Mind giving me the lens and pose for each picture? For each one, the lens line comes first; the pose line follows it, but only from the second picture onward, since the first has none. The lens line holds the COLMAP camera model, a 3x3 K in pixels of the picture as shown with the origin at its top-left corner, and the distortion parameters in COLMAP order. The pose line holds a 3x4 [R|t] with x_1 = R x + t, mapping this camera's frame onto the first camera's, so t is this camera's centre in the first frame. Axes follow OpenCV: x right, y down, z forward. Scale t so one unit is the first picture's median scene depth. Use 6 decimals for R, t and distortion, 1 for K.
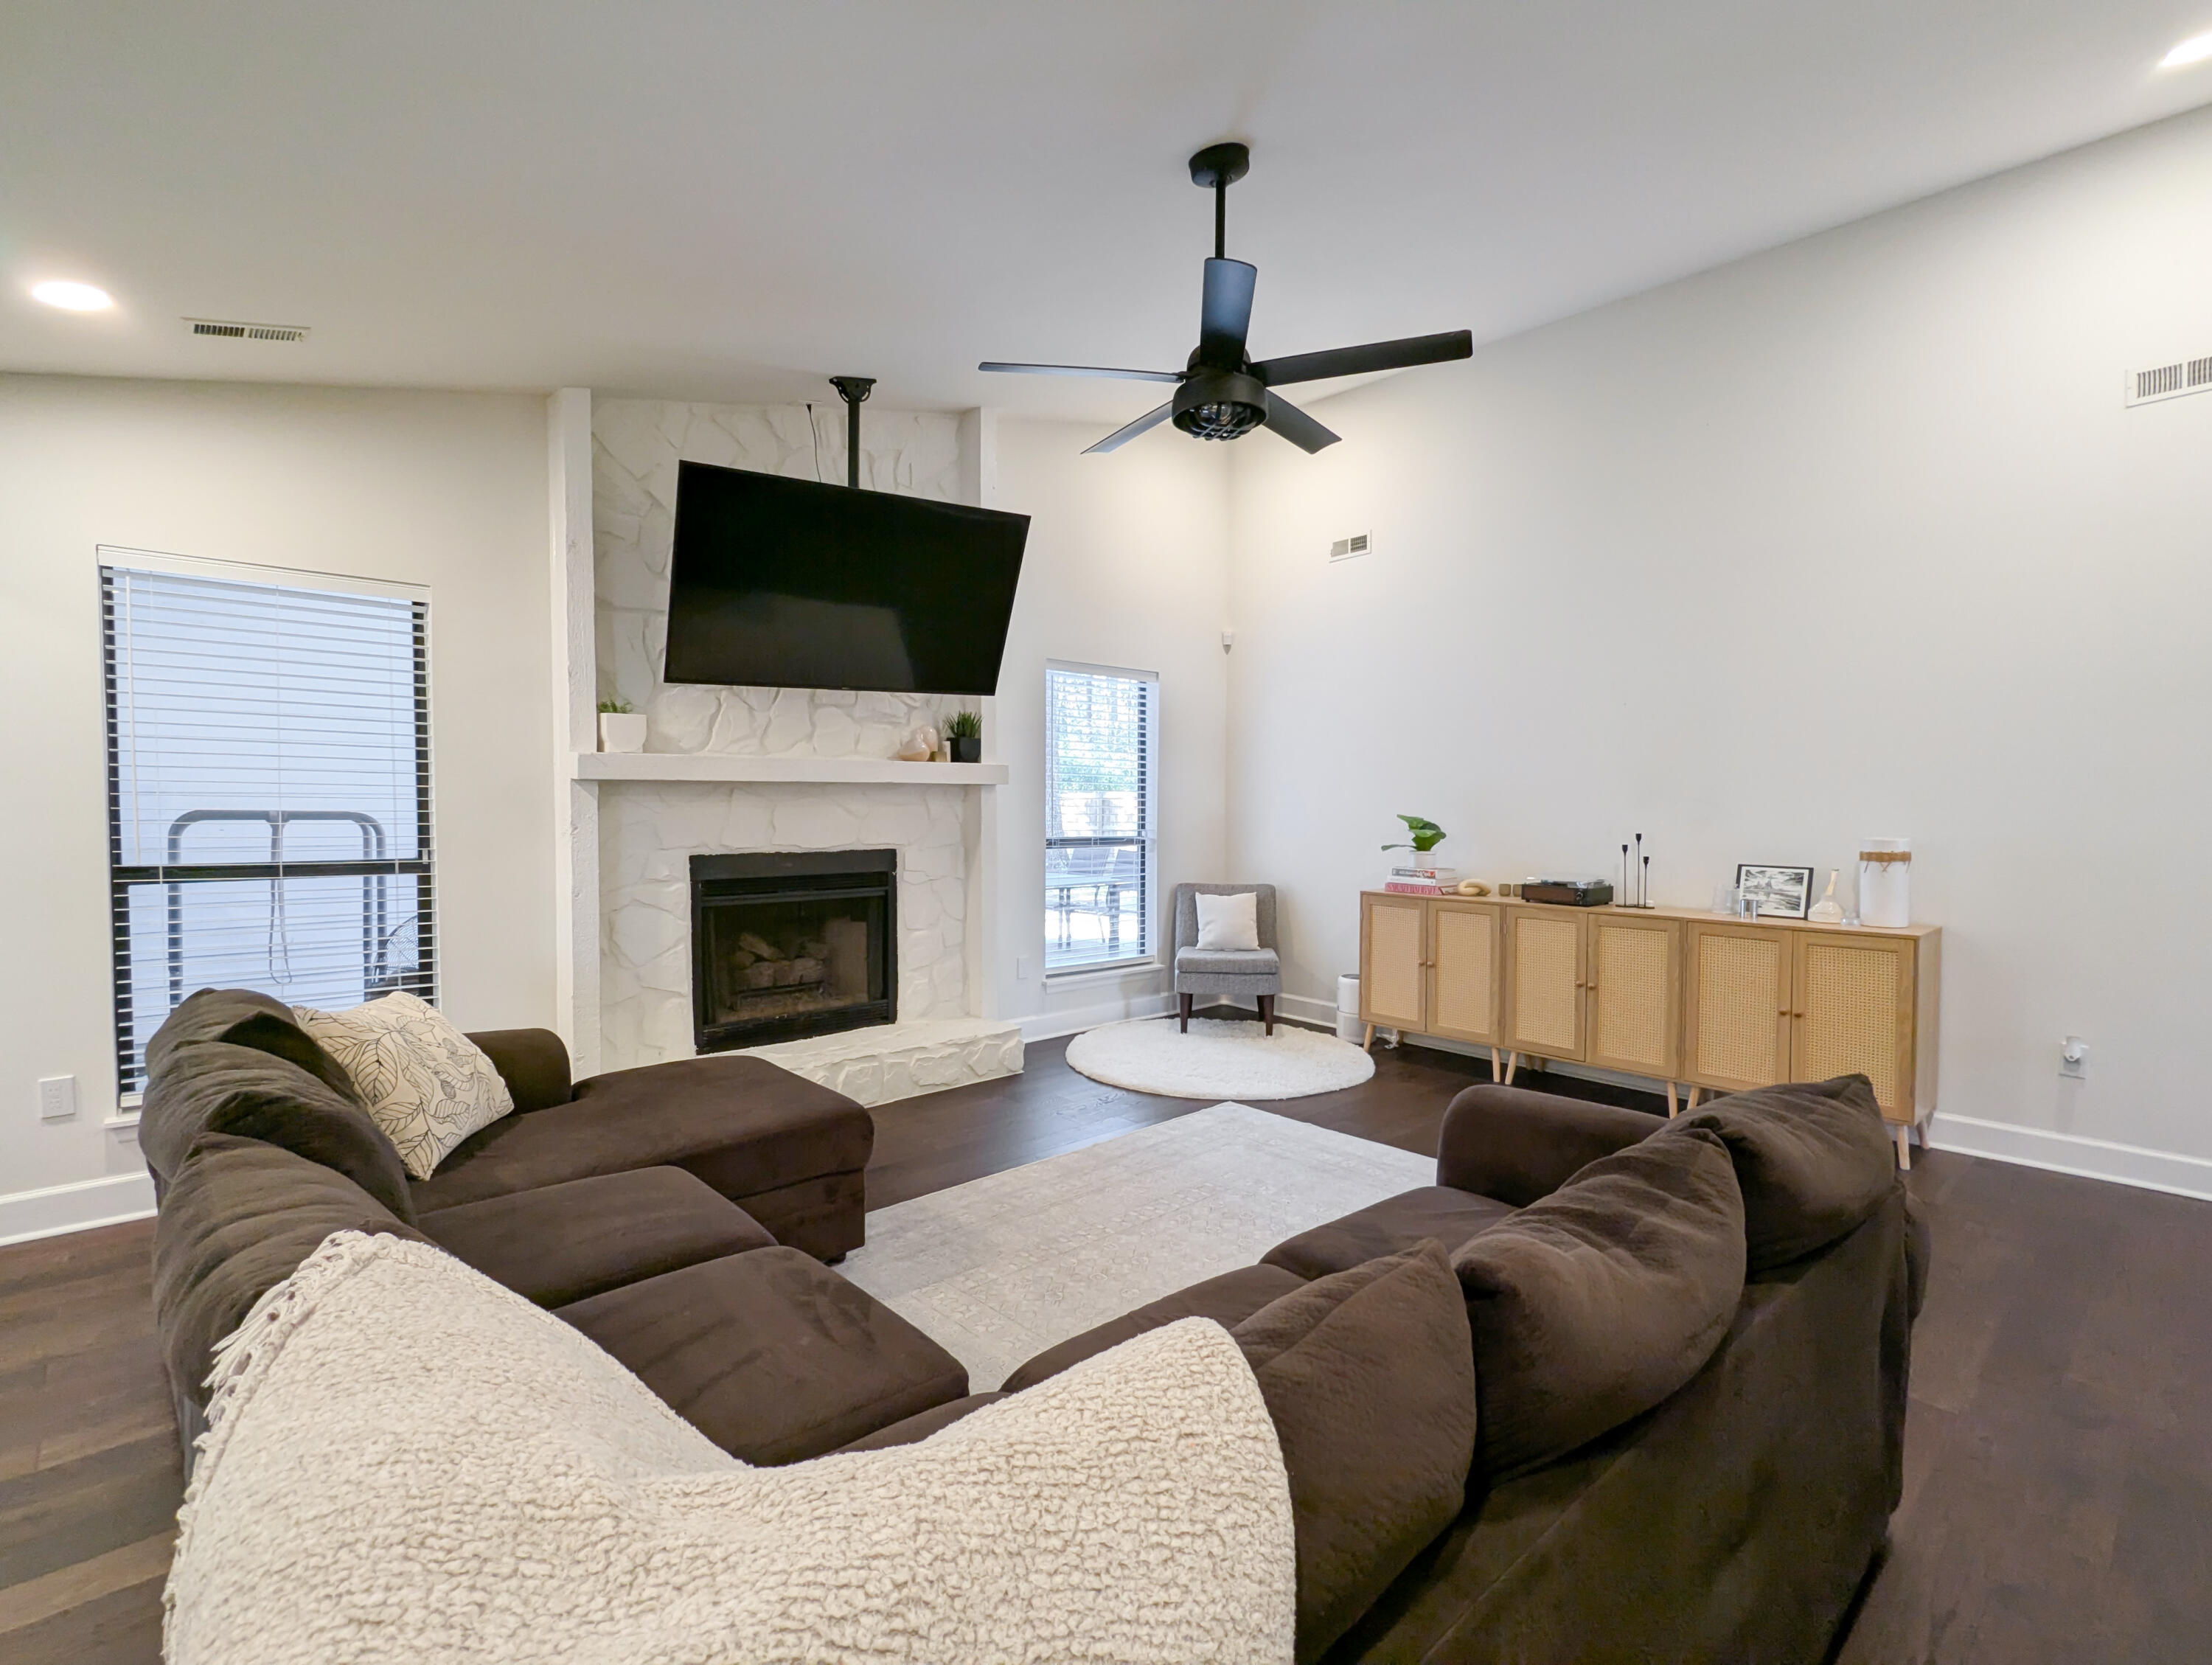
lens RADIAL K [[1037.4, 0, 1098.8], [0, 1037.4, 829.6], [0, 0, 1]] dist [0.004517, 0.000359]
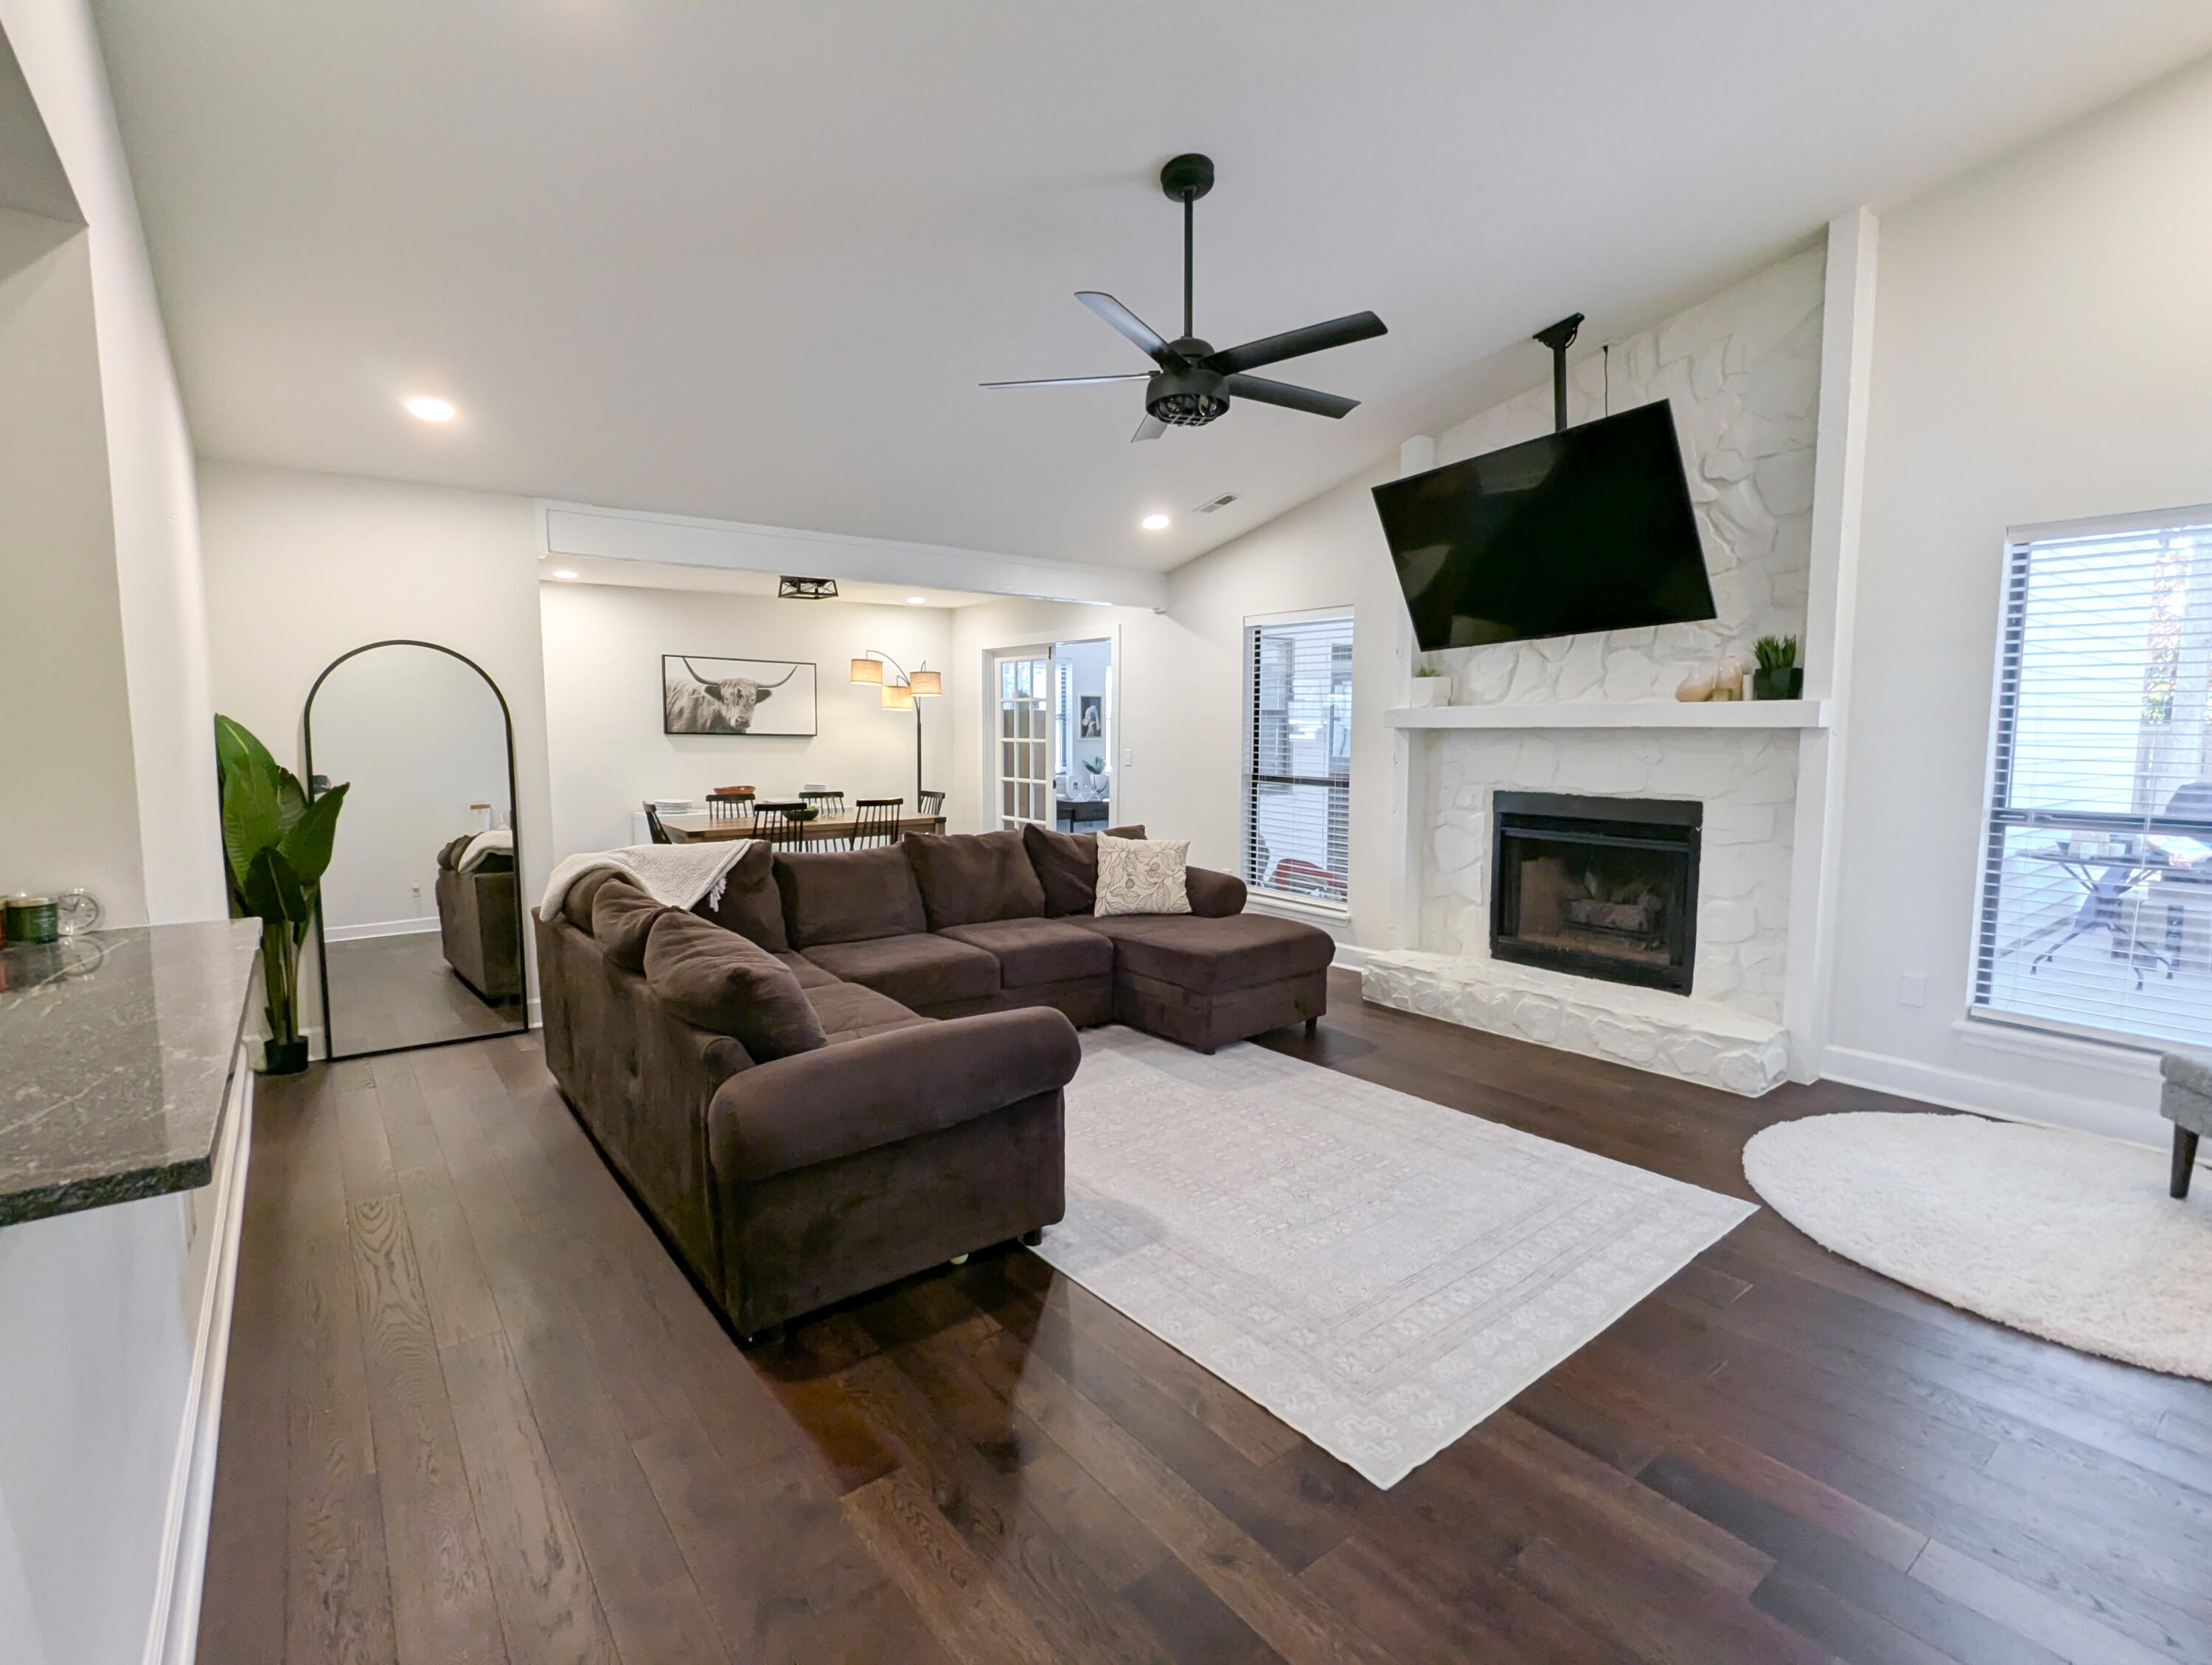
lens RADIAL K [[1037.4, 0, 1117.5], [0, 1037.4, 833.3], [0, 0, 1]] dist [0.004517, 0.000359]
pose [[-0.070224, 0.096363, -0.992866, 0.777238], [-0.031038, 0.994630, 0.098729, -0.028655], [0.997048, 0.037750, -0.066856, 0.613908]]
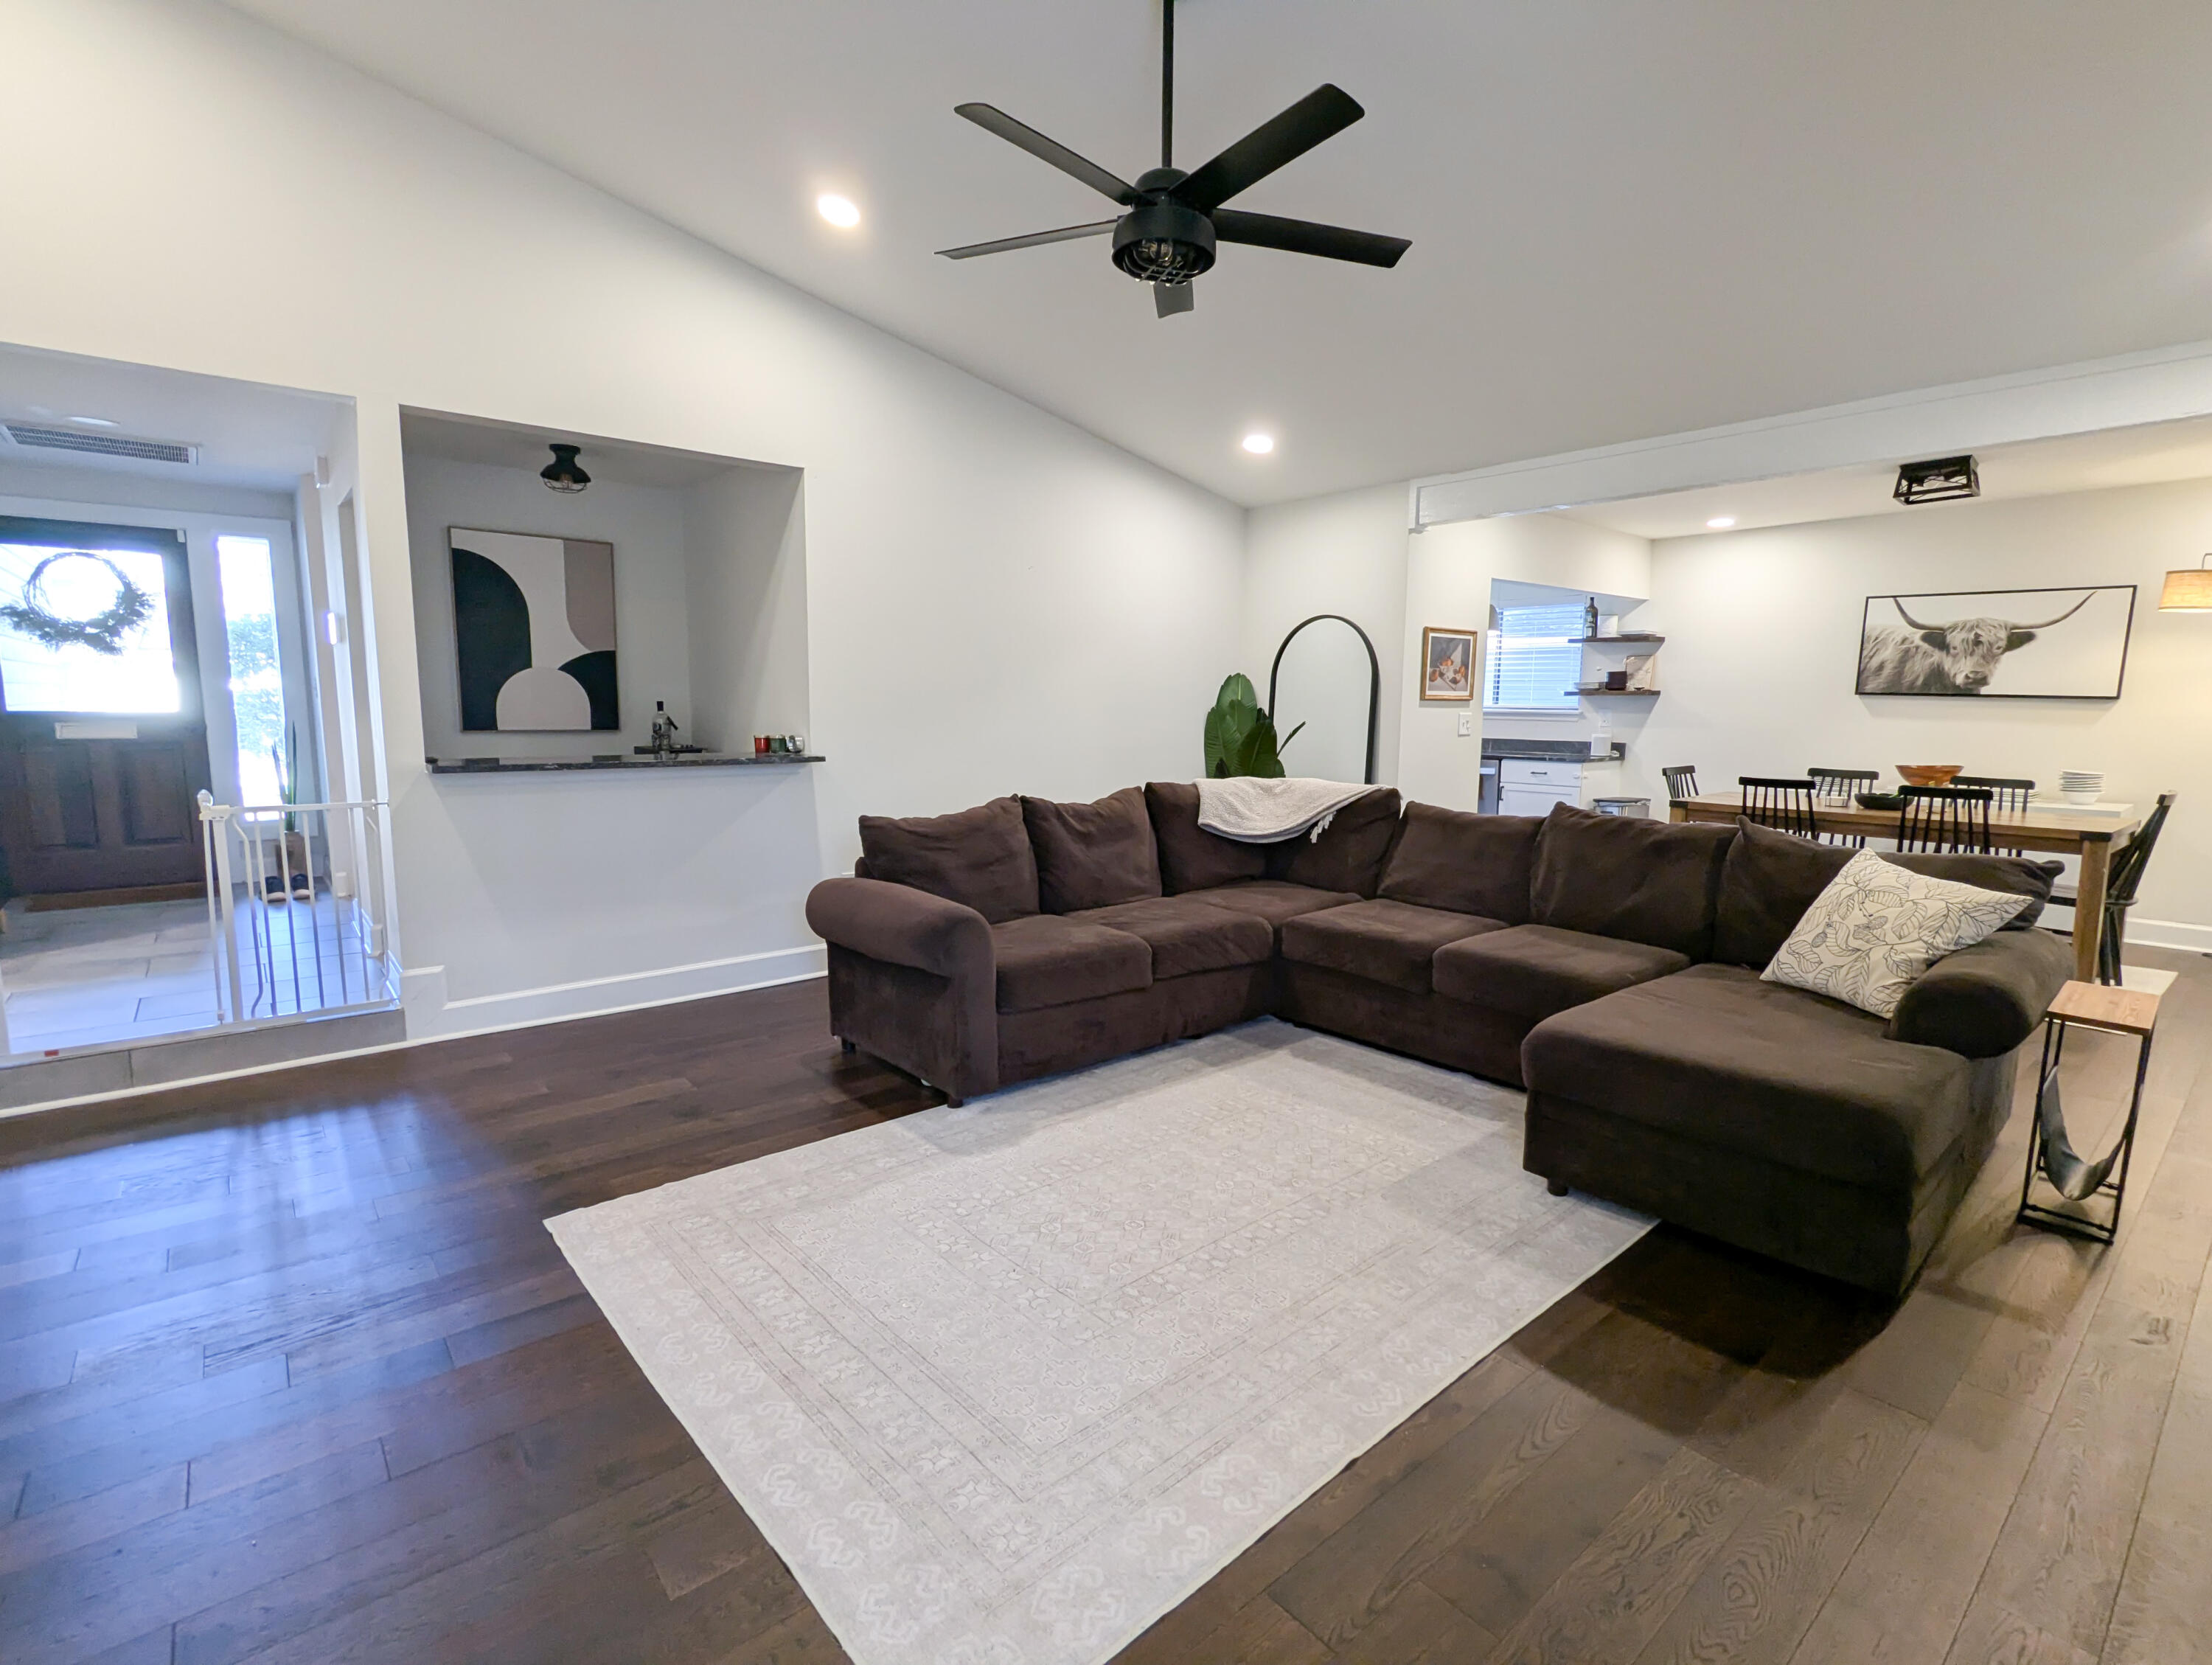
lens RADIAL K [[1037.4, 0, 1119.9], [0, 1037.4, 836.0], [0, 0, 1]] dist [0.004517, 0.000359]
pose [[-0.999673, -0.009769, 0.023612, 0.084995], [-0.005898, 0.987298, 0.158772, -0.028612], [-0.024863, 0.158581, -0.987033, 1.197313]]
